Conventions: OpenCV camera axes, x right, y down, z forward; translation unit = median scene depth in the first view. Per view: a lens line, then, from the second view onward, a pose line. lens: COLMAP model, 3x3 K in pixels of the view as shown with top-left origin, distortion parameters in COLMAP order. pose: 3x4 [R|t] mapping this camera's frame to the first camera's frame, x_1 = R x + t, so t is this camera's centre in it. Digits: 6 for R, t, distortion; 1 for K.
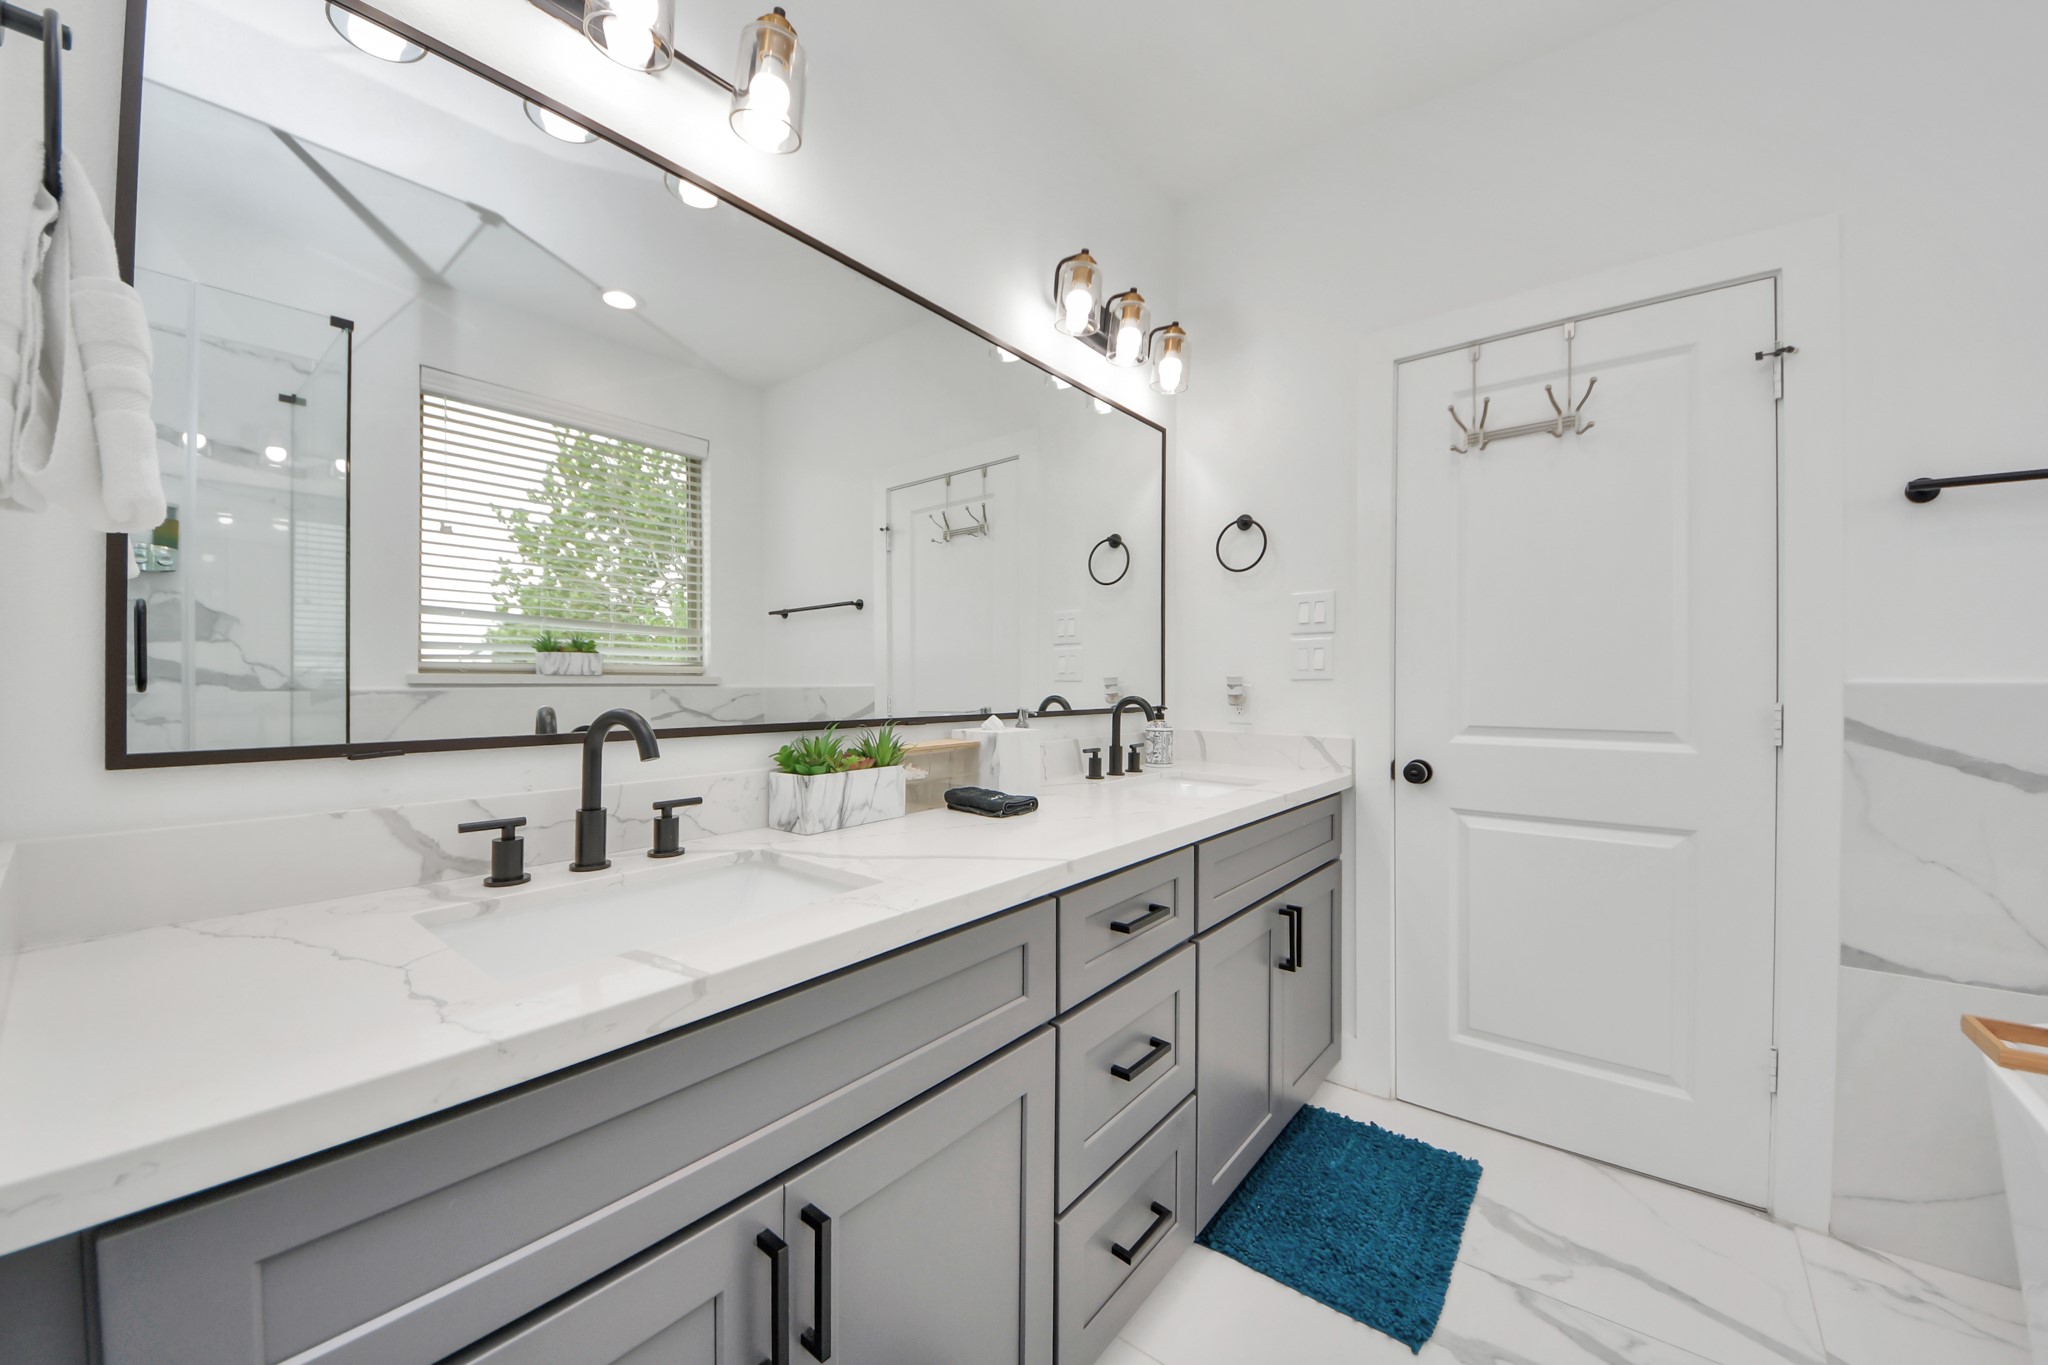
lens RADIAL K [[735.1, 0, 1024.0], [0, 735.1, 682.5], [0, 0, 1]] dist [0.000483, -0.009111]
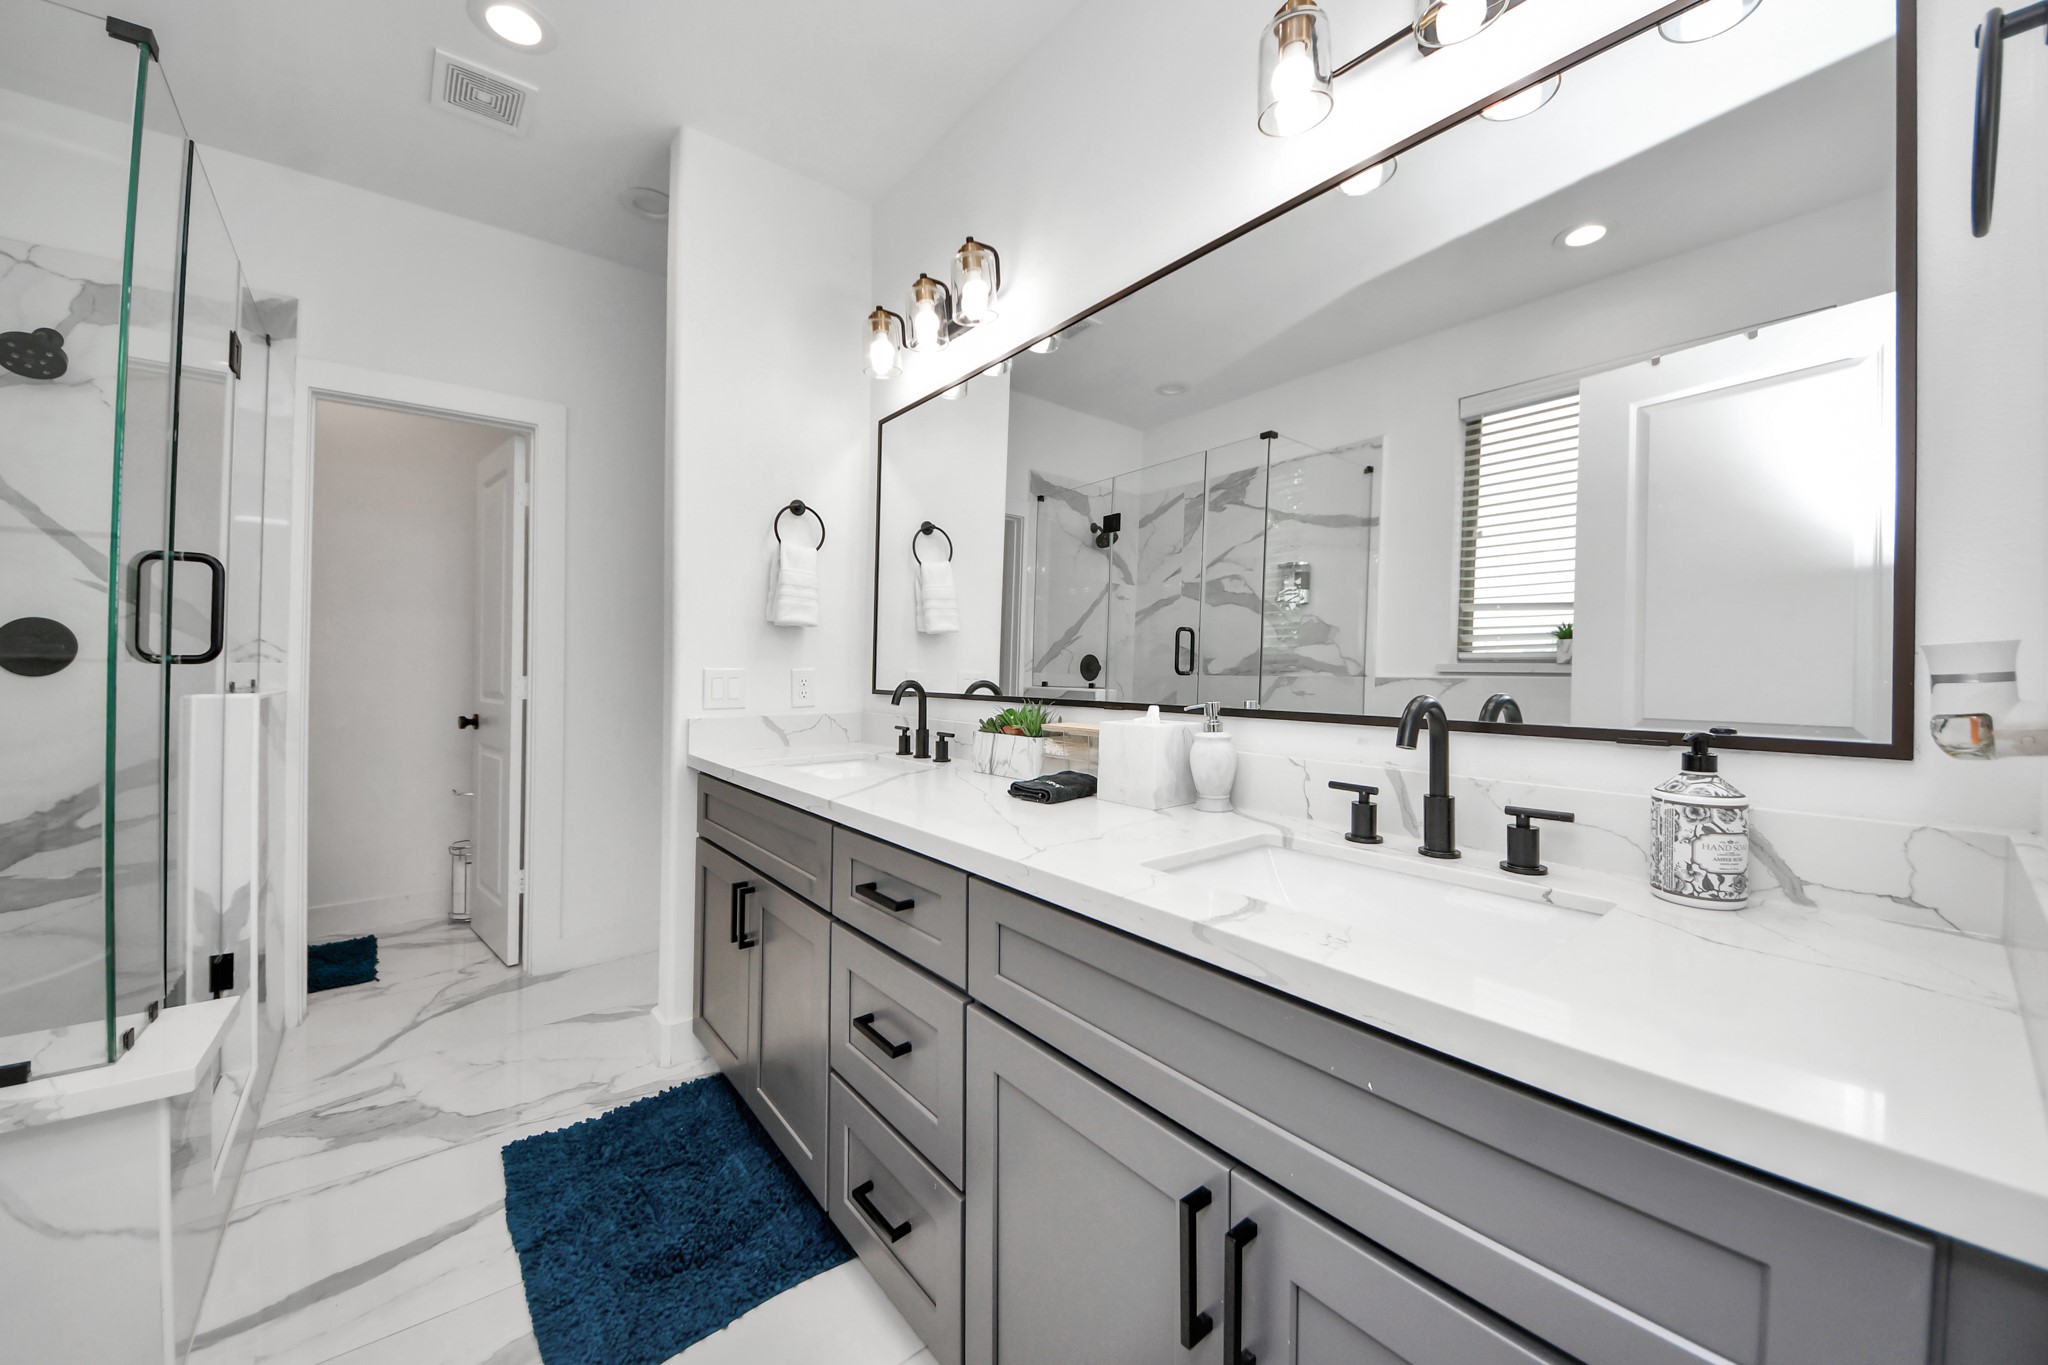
lens RADIAL K [[753.4, 0, 1028.1], [0, 753.4, 642.3], [0, 0, 1]] dist [0.000174, -0.000027]
pose [[-0.201741, -0.036634, -0.978754, 1.058460], [-0.005714, 0.999327, -0.036227, 0.003015], [0.979422, -0.001716, -0.201815, 1.280092]]
